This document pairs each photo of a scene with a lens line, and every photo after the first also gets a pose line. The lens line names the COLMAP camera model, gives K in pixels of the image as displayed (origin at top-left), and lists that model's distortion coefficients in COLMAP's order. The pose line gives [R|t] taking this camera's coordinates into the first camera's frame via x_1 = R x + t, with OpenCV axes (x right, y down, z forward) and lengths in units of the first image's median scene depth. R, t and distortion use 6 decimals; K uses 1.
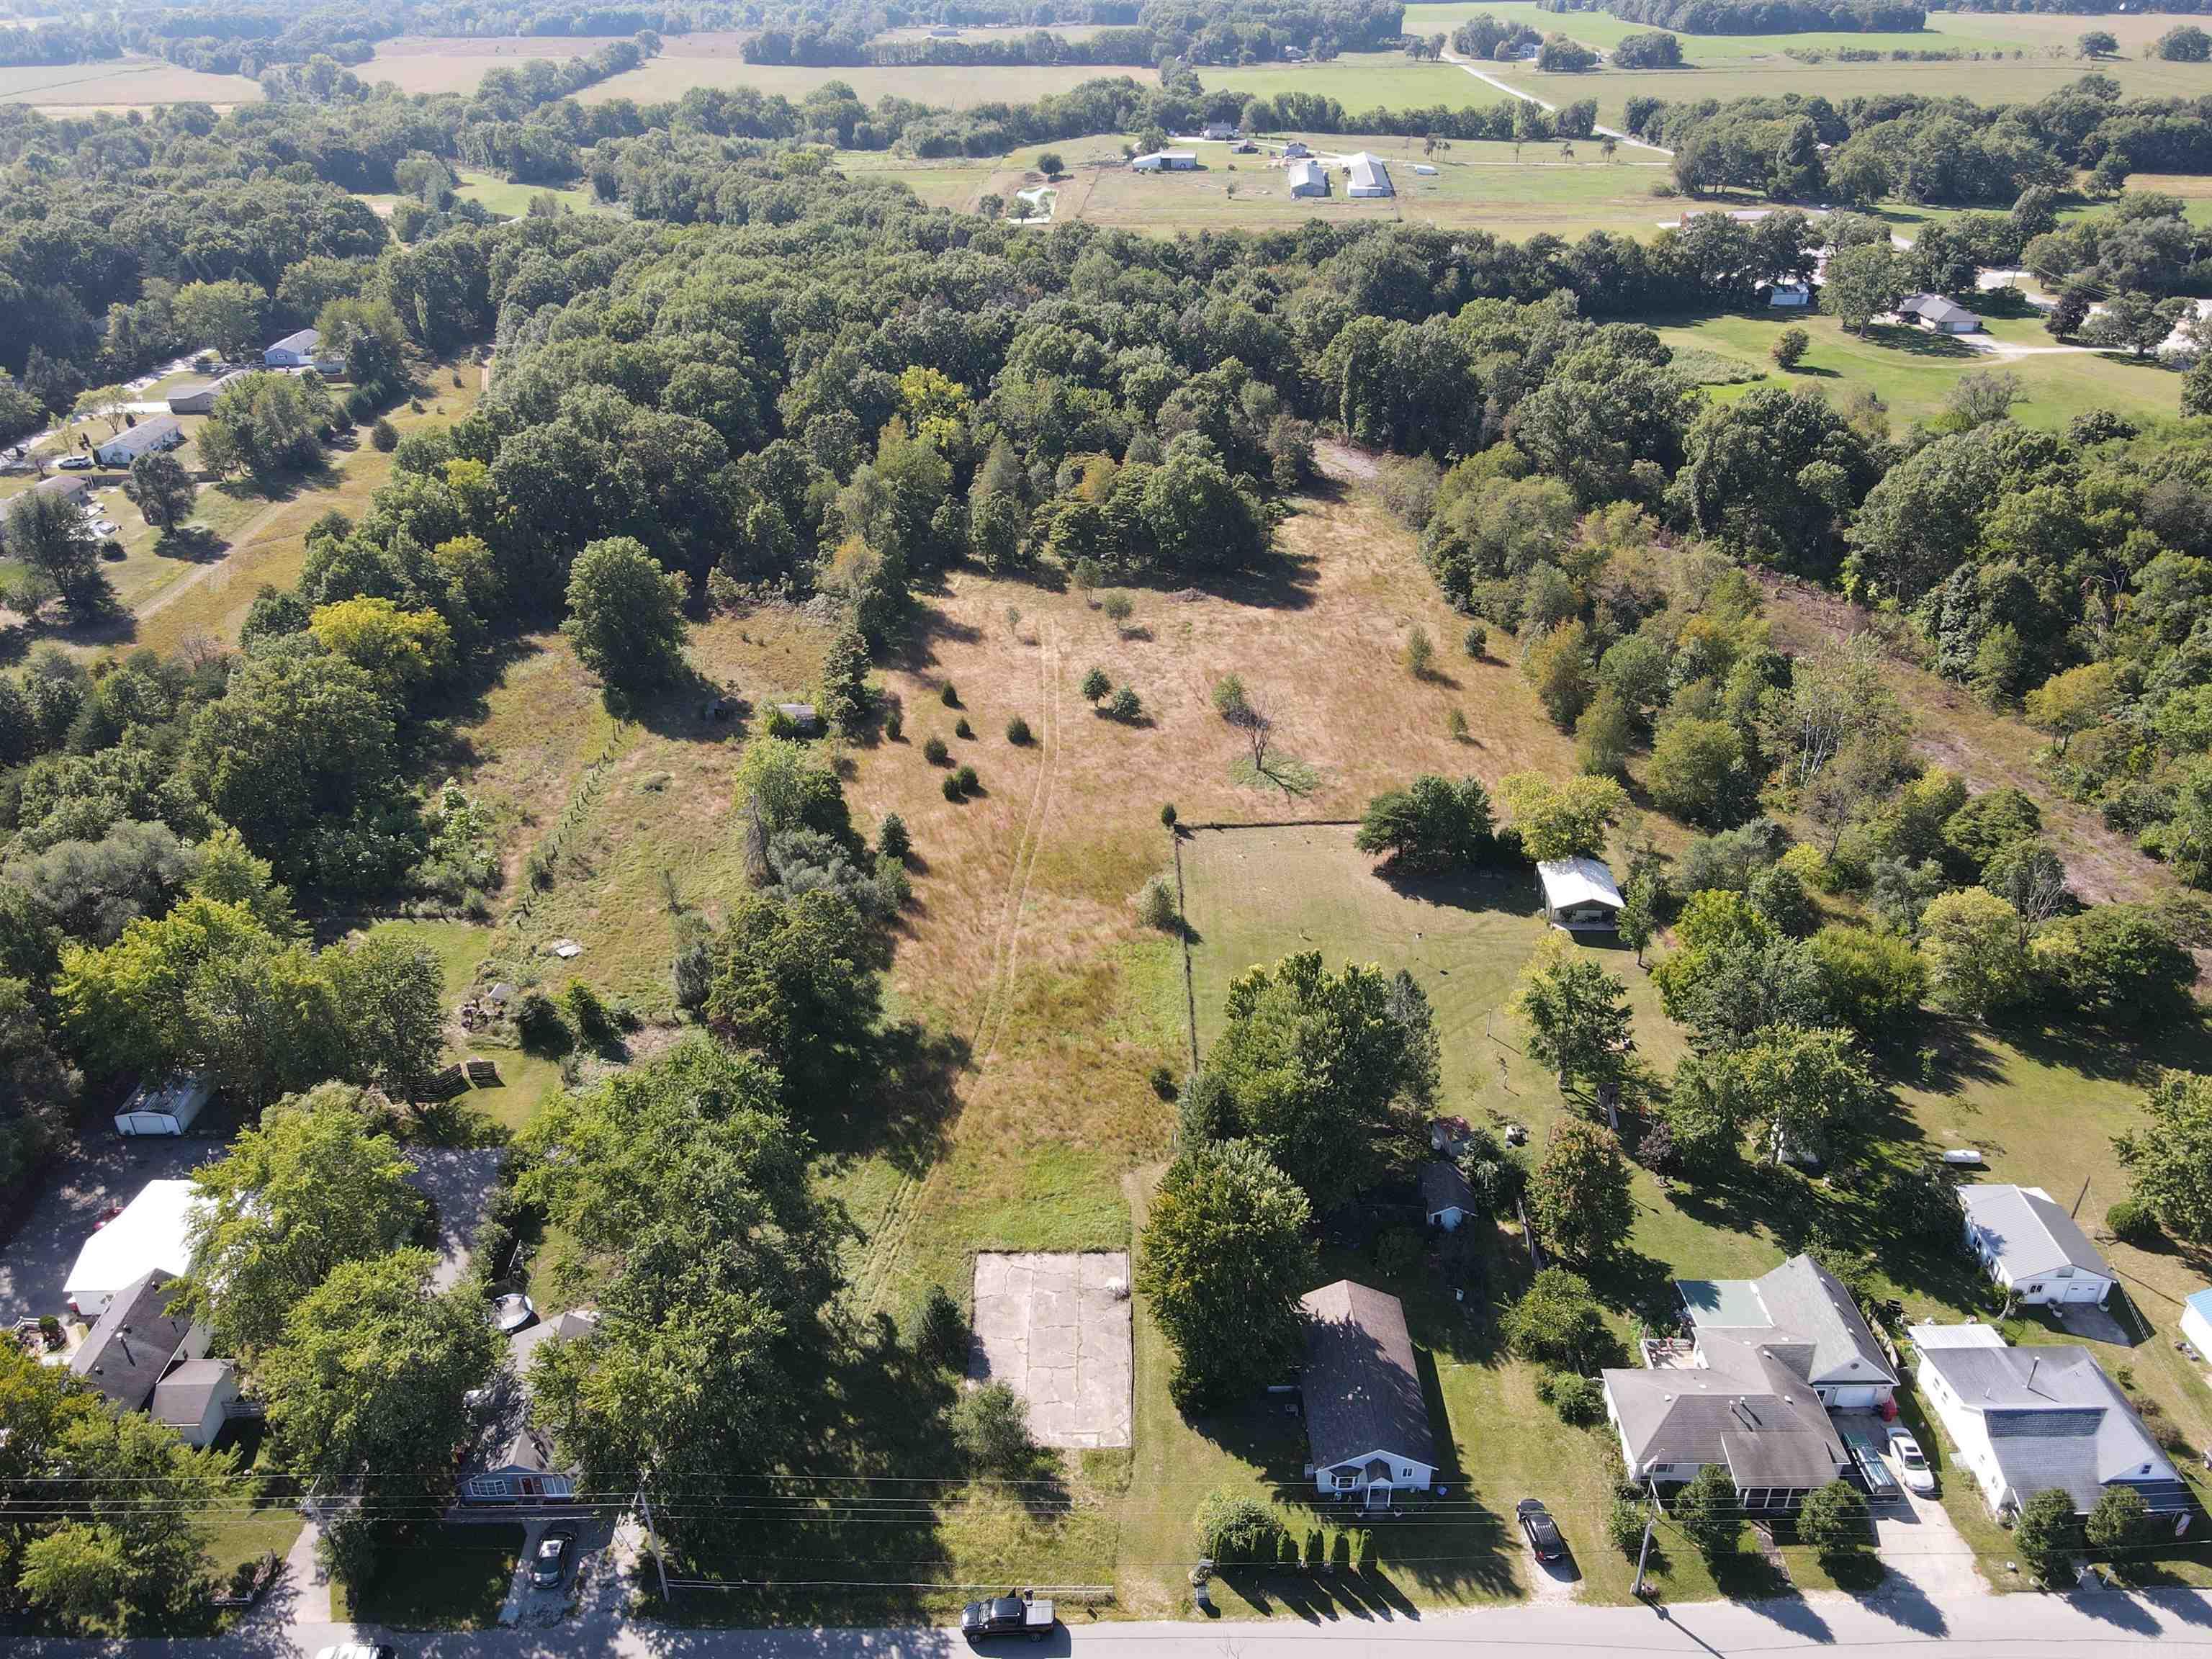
lens RADIAL K [[1583.4, 0, 1106.0], [0, 1583.4, 829.5], [0, 0, 1]] dist [-0.005976, 0.030002]
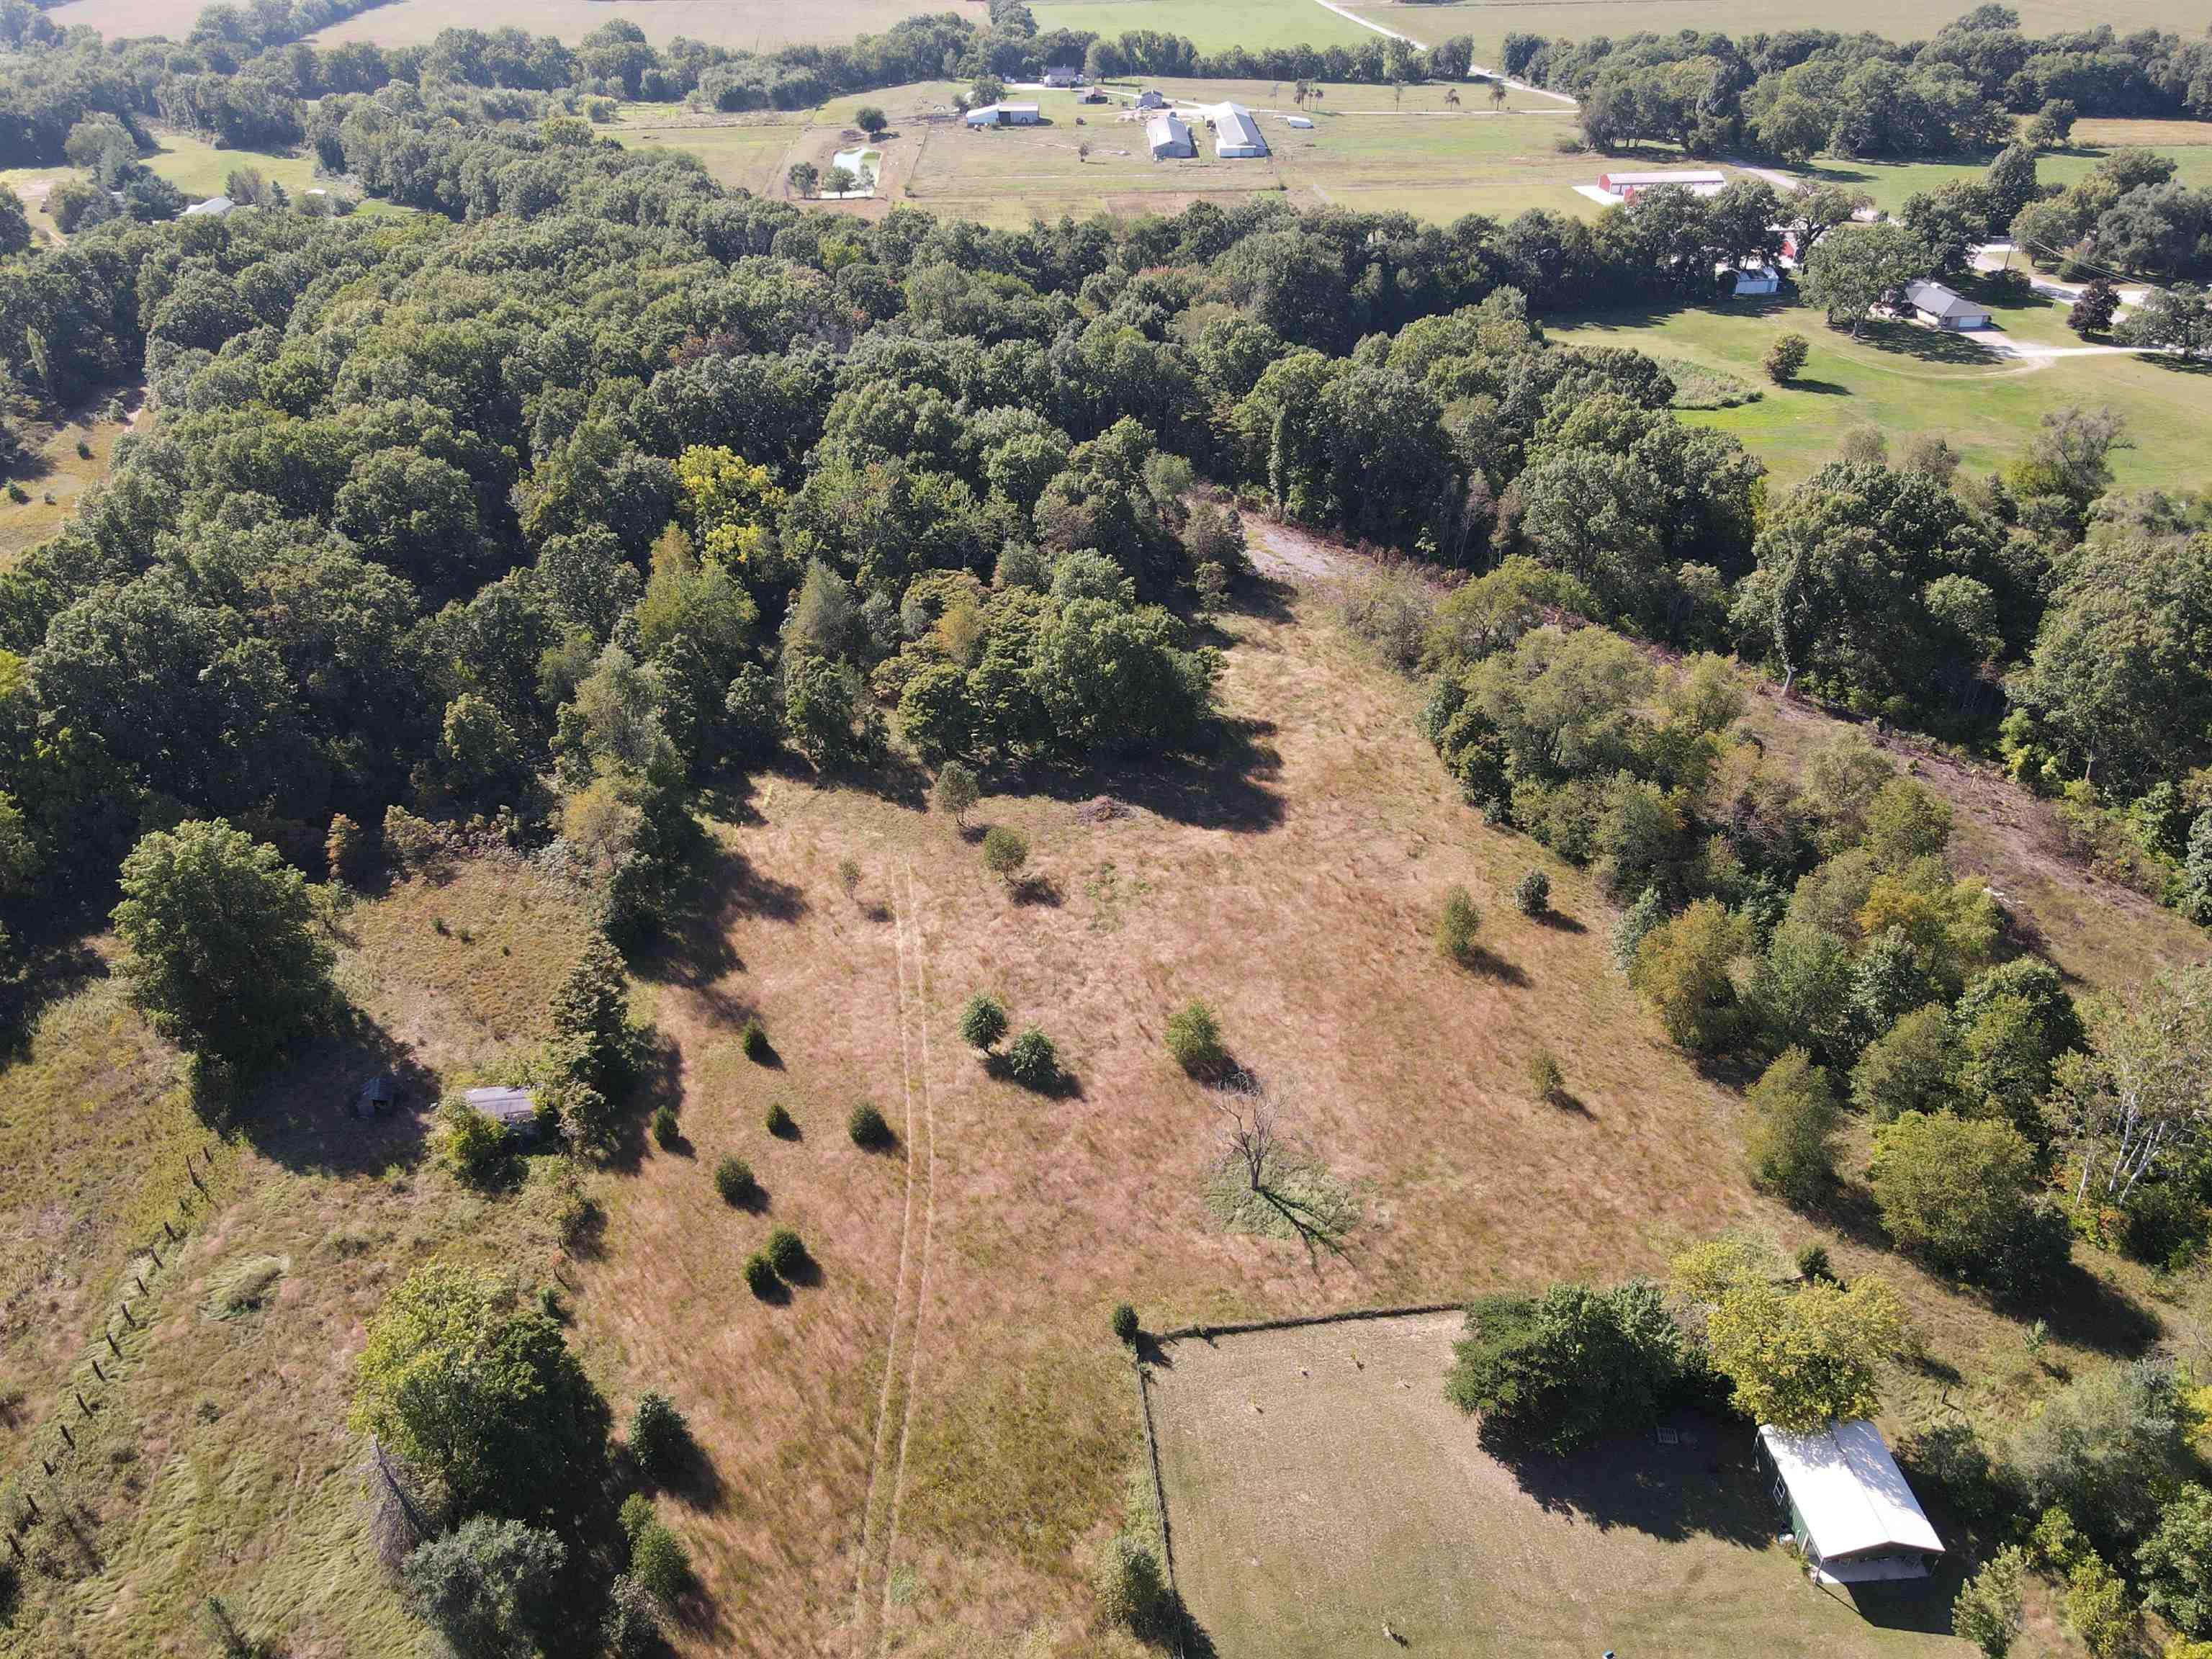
lens RADIAL K [[1571.3, 0, 1106.0], [0, 1571.3, 829.5], [0, 0, 1]] dist [-0.004279, 0.032967]
pose [[0.994797, -0.052254, 0.087460, -0.005757], [0.048683, 0.997911, 0.042481, -0.125700], [-0.089497, -0.038002, 0.995262, 0.233787]]
